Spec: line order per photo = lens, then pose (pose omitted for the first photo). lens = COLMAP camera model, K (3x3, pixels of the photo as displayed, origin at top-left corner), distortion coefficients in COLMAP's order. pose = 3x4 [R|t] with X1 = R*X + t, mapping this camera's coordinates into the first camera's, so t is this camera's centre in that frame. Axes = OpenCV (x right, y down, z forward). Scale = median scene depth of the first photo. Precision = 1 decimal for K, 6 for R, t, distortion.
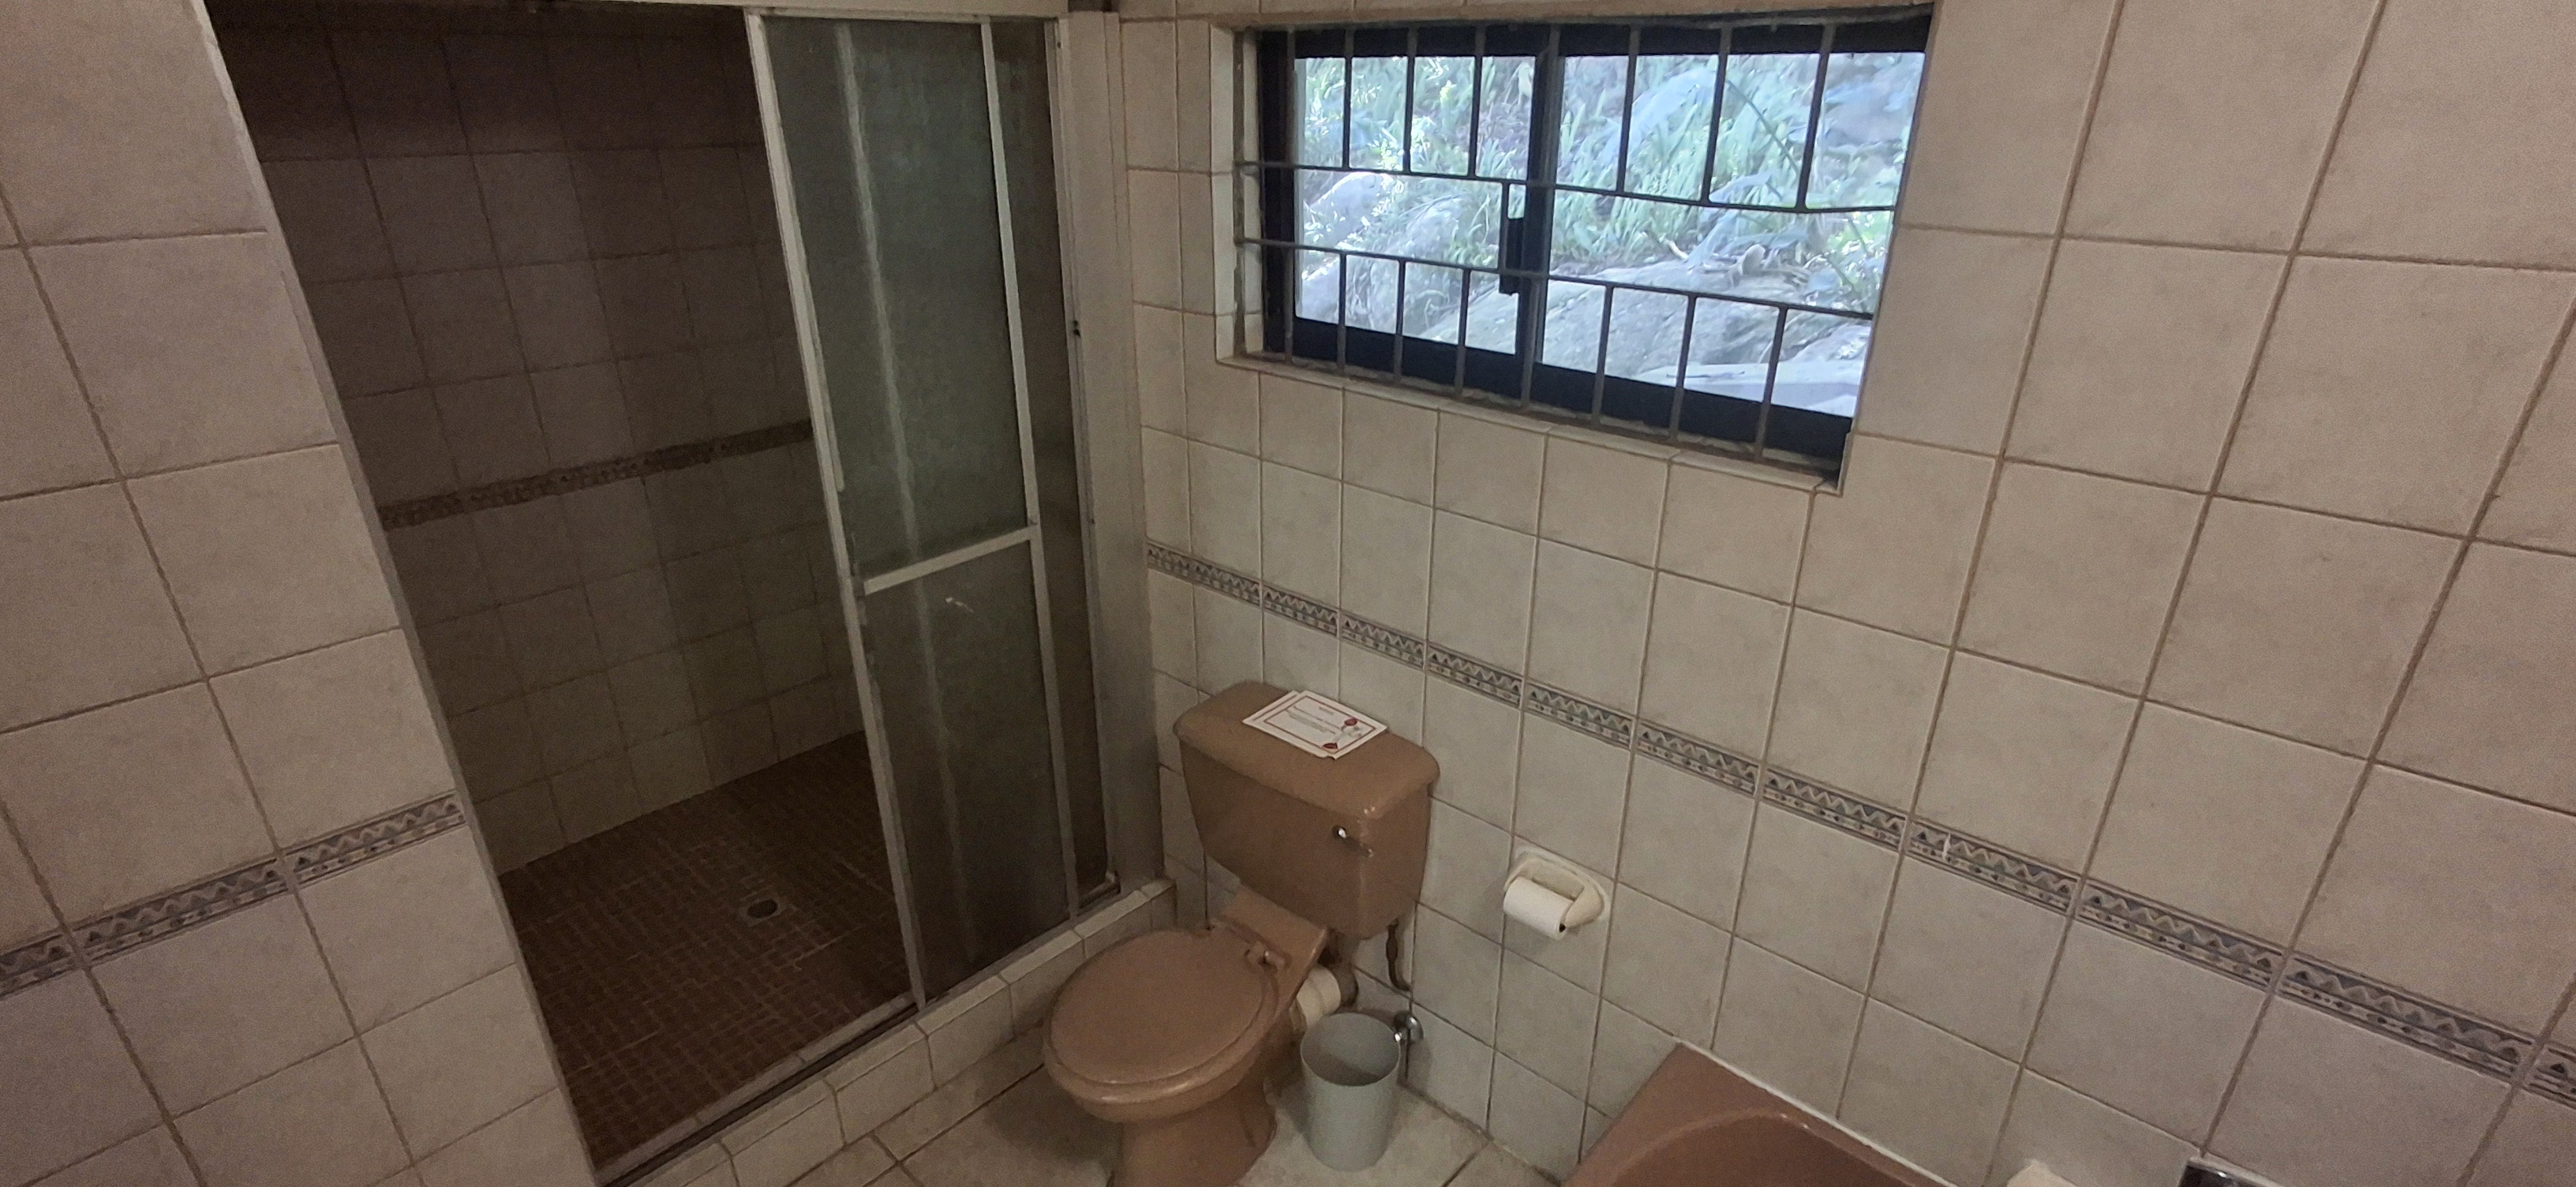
lens RADIAL K [[1193.2, 0, 1301.6], [0, 1193.2, 615.2], [0, 0, 1]] dist [0.003765, -0.004493]
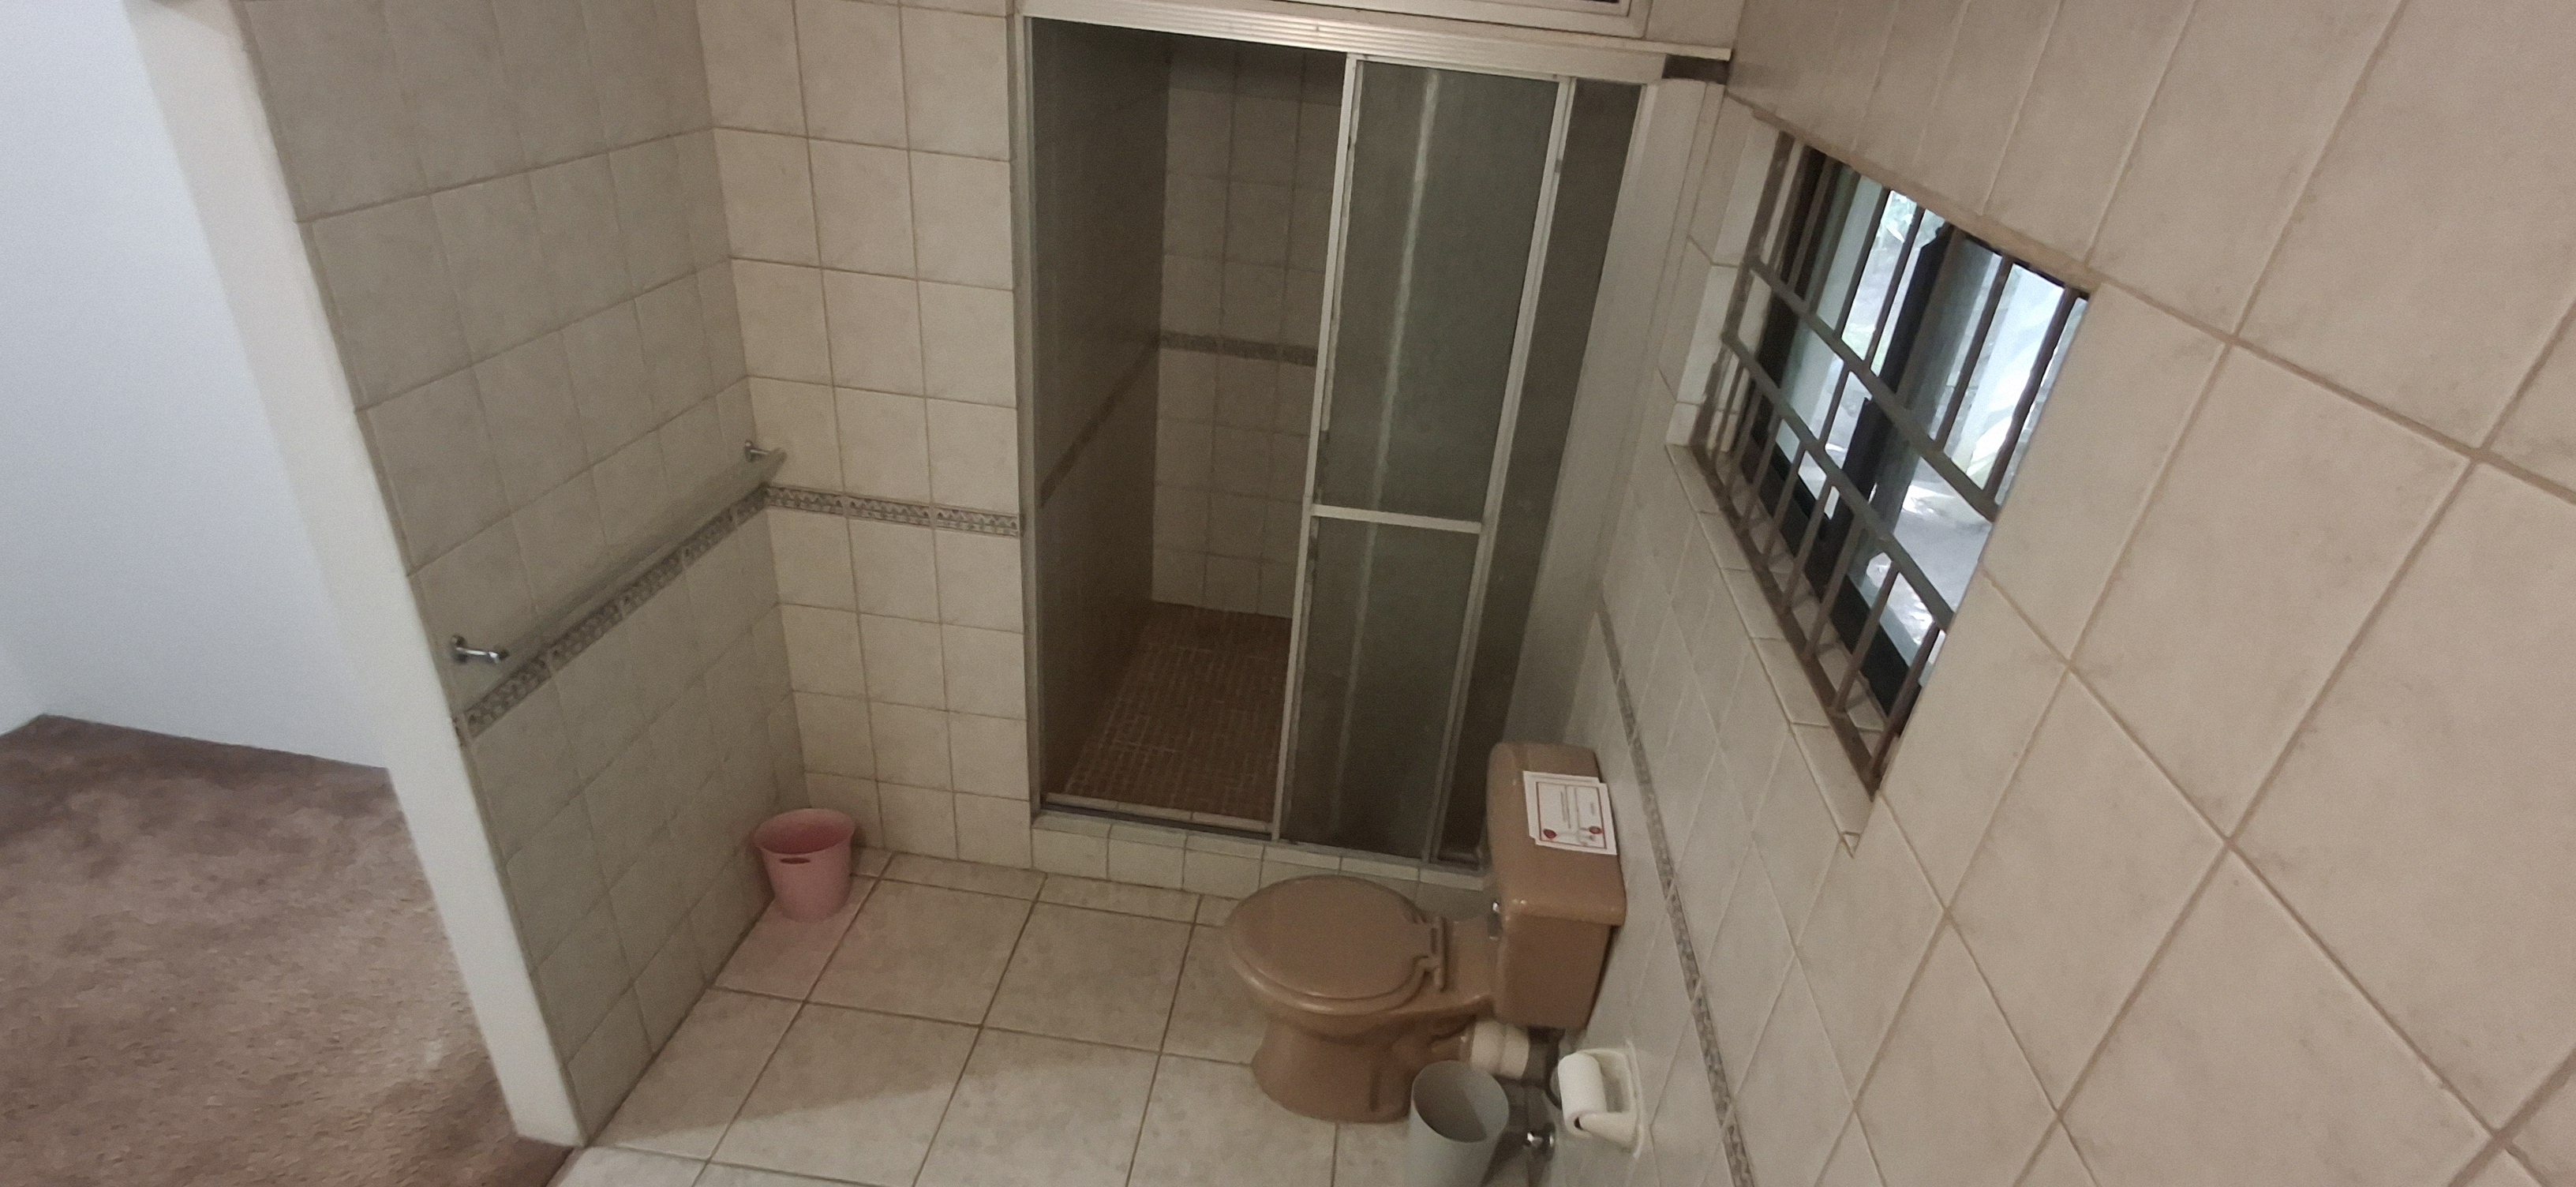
lens RADIAL K [[1193.2, 0, 1301.6], [0, 1193.2, 615.2], [0, 0, 1]] dist [0.003765, -0.004493]
pose [[0.590491, 0.445236, -0.673116, 0.492275], [-0.415041, 0.882837, 0.219862, -0.185720], [0.692142, 0.149544, 0.706099, 0.121328]]
